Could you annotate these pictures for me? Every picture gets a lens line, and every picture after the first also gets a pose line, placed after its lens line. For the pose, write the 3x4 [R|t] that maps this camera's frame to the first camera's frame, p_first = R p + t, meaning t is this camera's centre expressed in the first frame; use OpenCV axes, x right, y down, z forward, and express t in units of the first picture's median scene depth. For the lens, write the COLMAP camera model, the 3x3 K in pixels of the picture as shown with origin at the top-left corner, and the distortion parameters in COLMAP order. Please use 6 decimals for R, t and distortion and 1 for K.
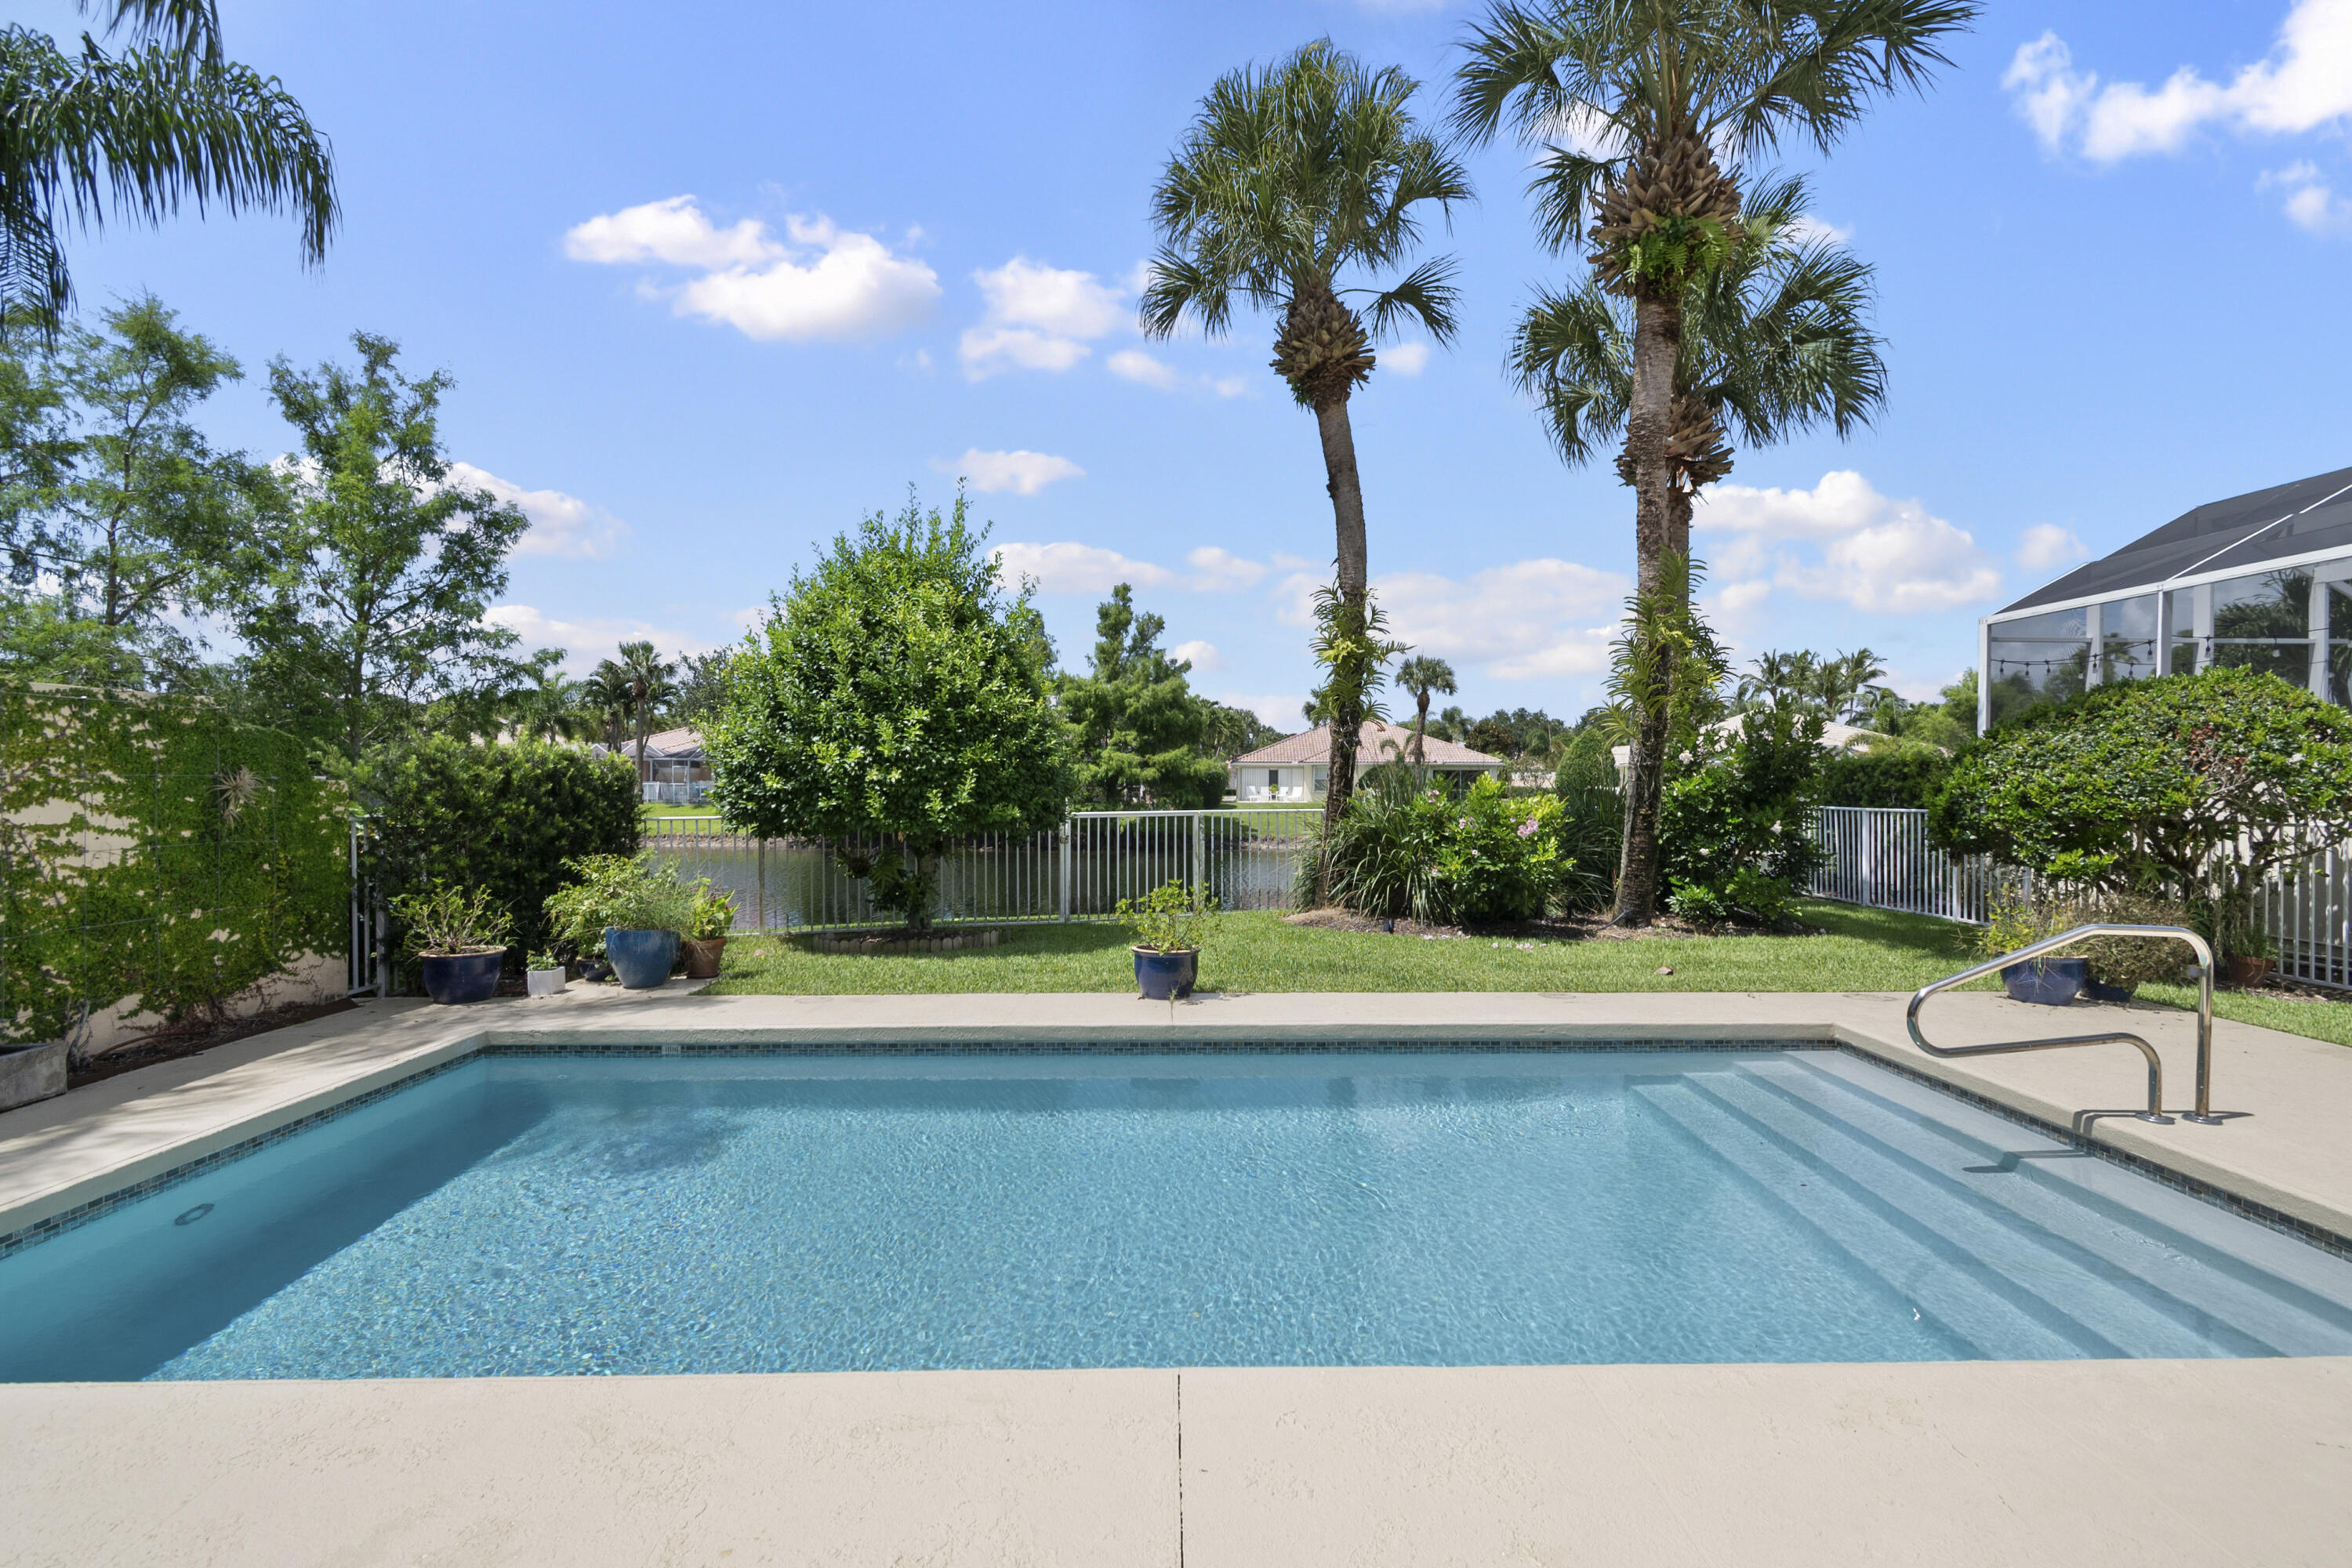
lens RADIAL K [[1066.9, 0, 1200.5], [0, 1066.9, 787.2], [0, 0, 1]] dist [0.011377, -0.006541]
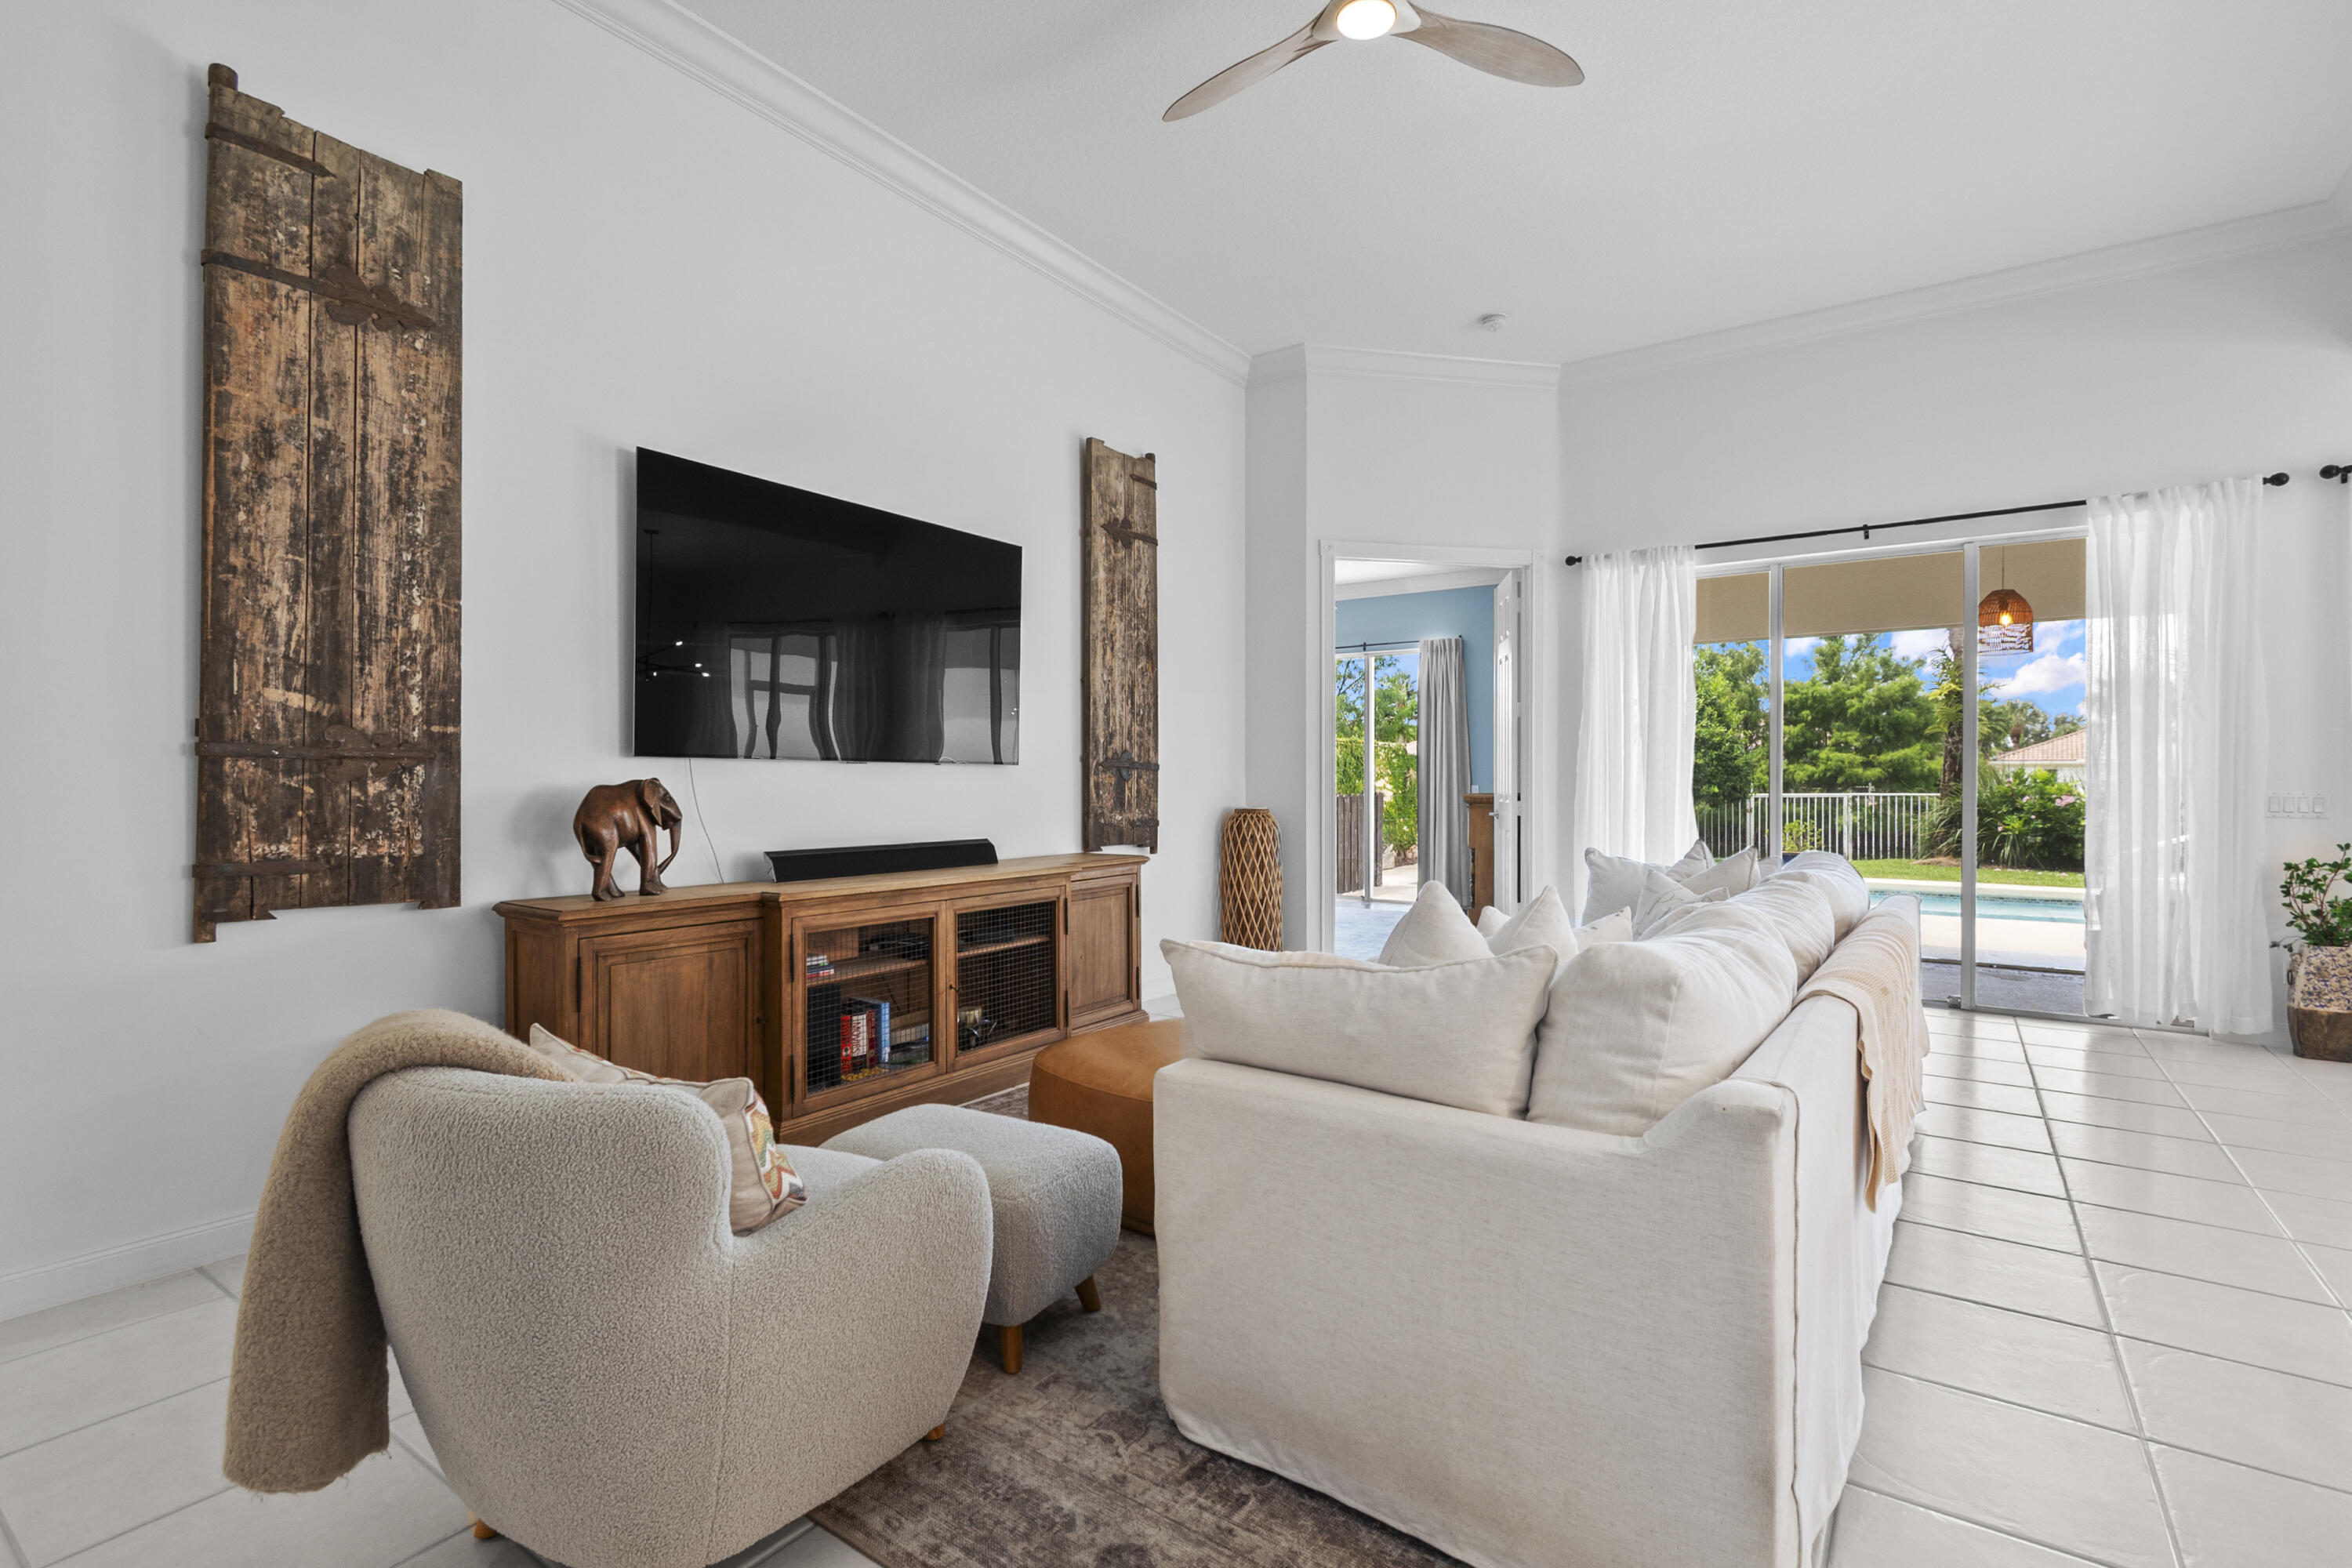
lens RADIAL K [[1066.9, 0, 1200.5], [0, 1066.9, 787.2], [0, 0, 1]] dist [0.011377, -0.006541]
pose [[0.806824, 0.001045, -0.590791, 0.174453], [-0.002908, 0.999993, -0.002202, 0.020838], [0.590785, 0.003495, 0.806822, -0.889070]]
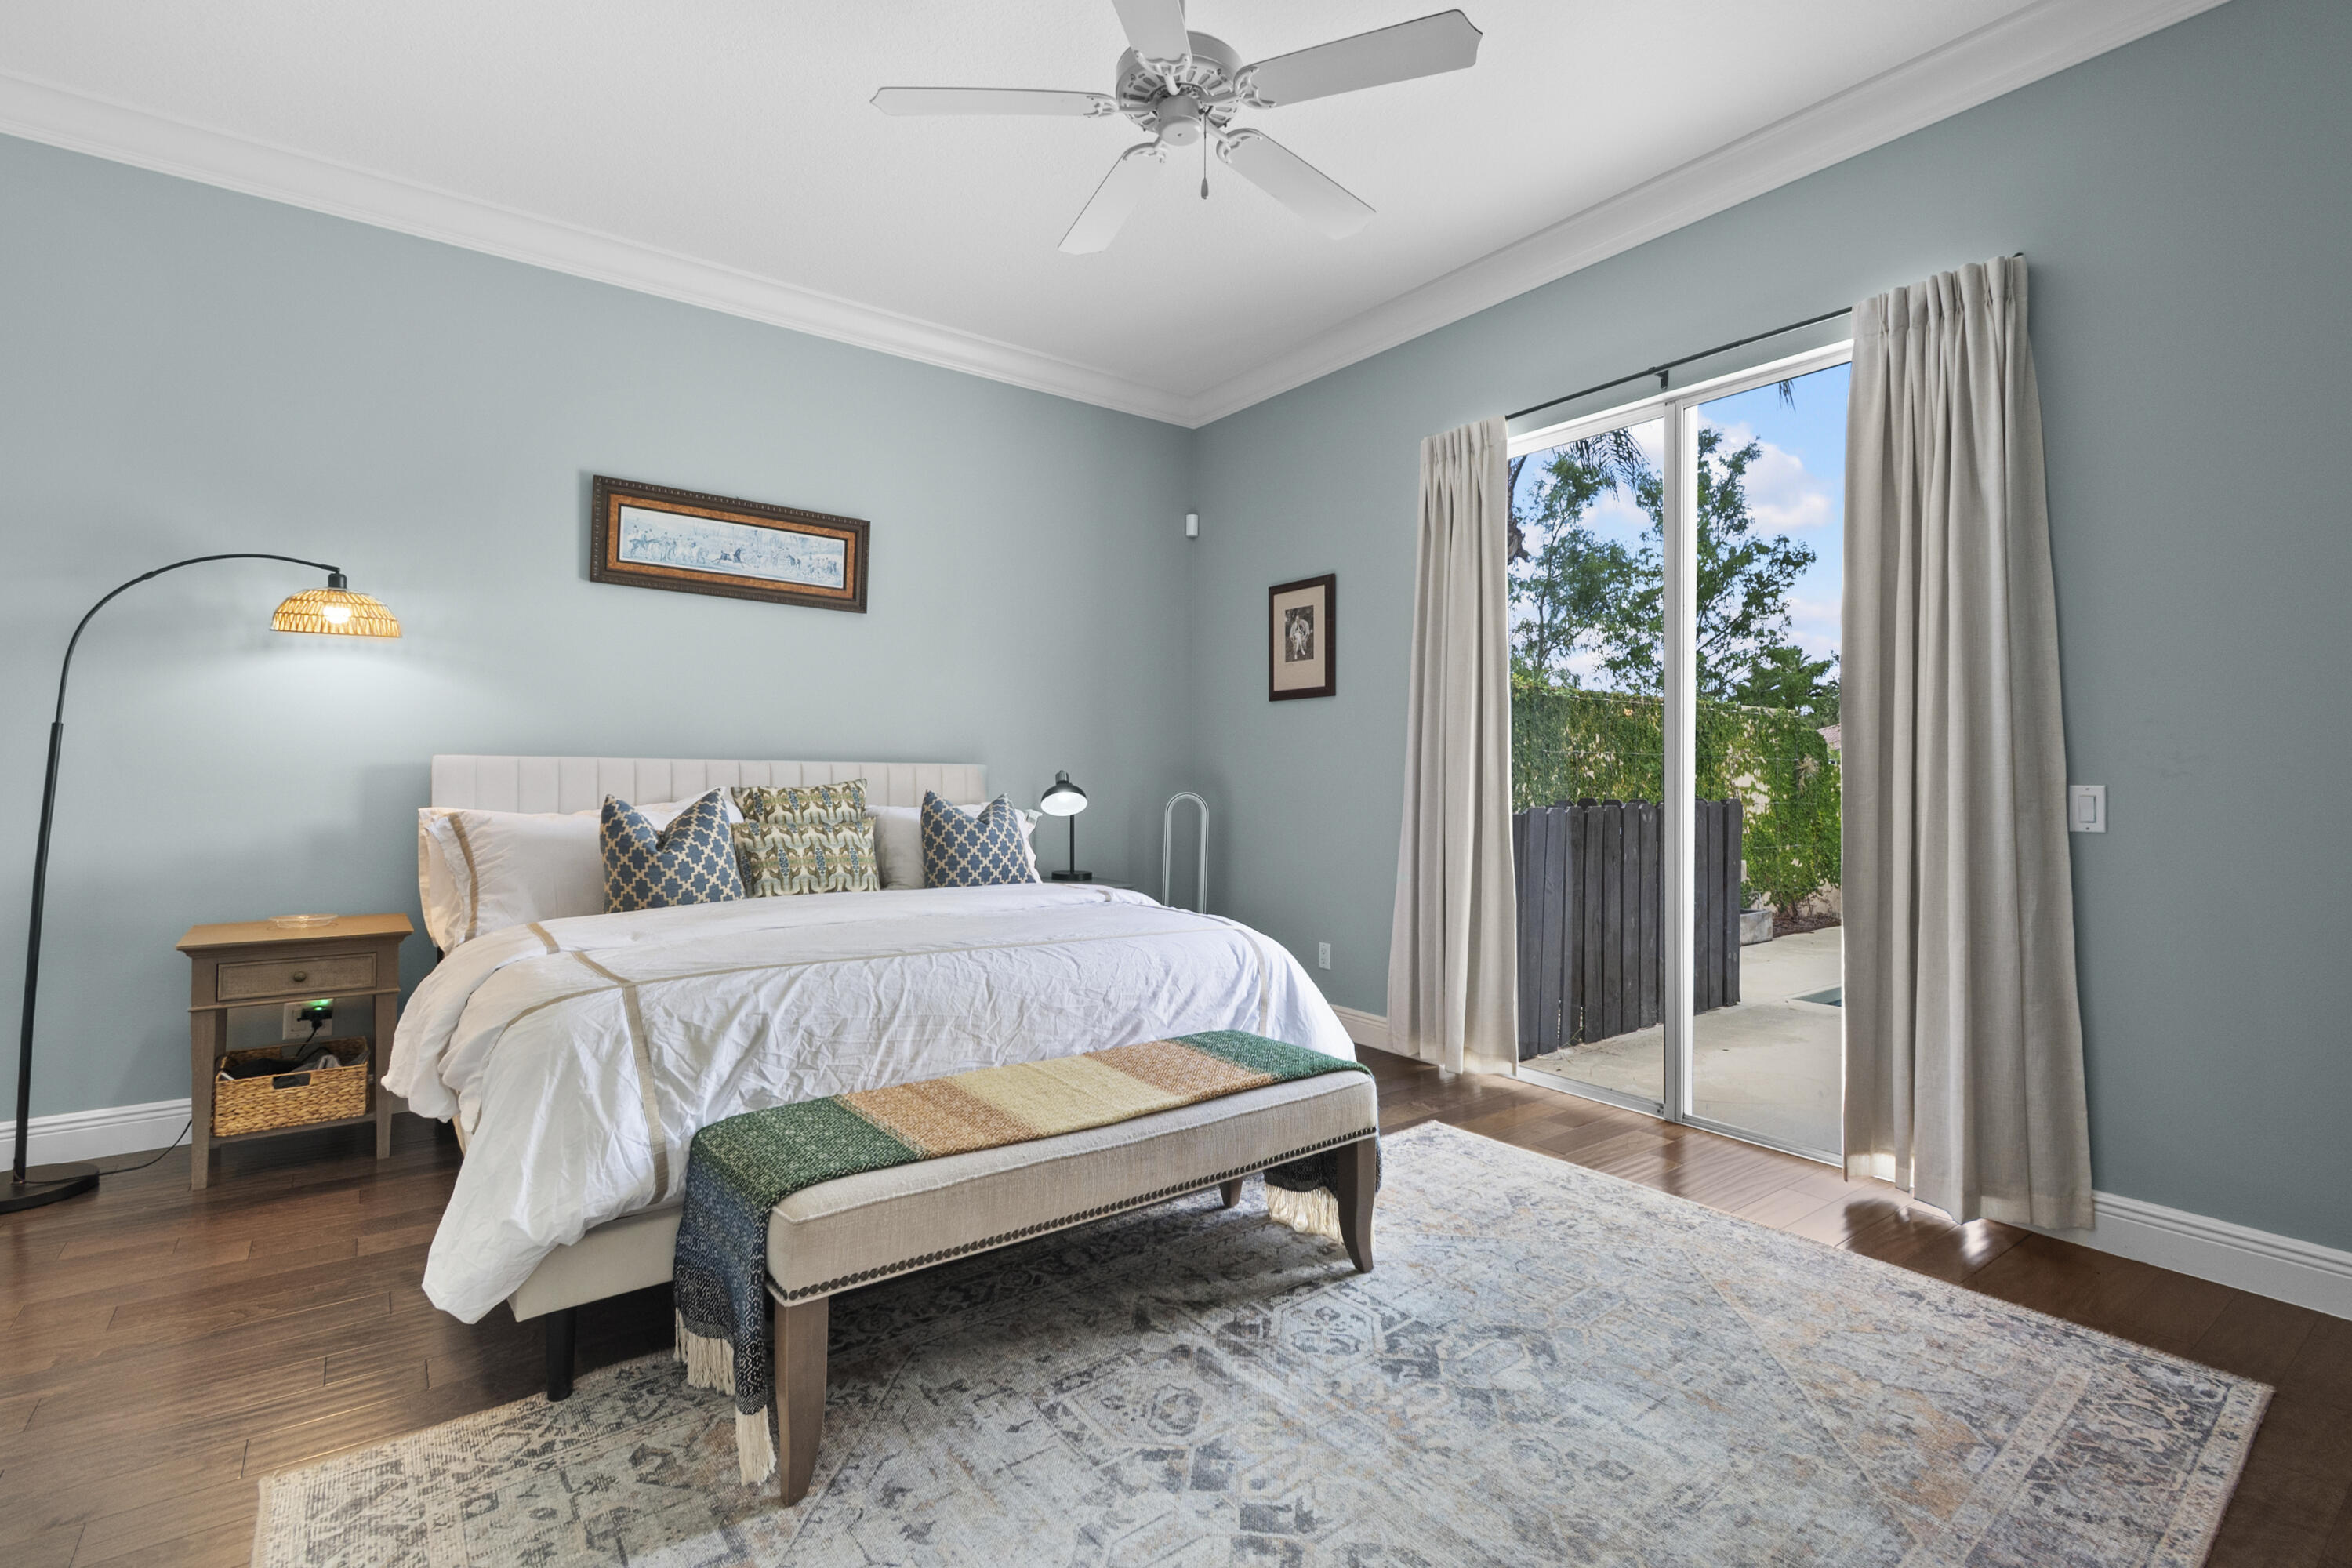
lens RADIAL K [[1084.7, 0, 1171.7], [0, 1084.7, 778.9], [0, 0, 1]] dist [0.000767, 0.000279]
pose [[0.563919, 0.001046, -0.825830, -0.068959], [-0.011730, 0.999908, -0.006743, 0.021470], [0.825747, 0.013490, 0.563879, -0.370886]]
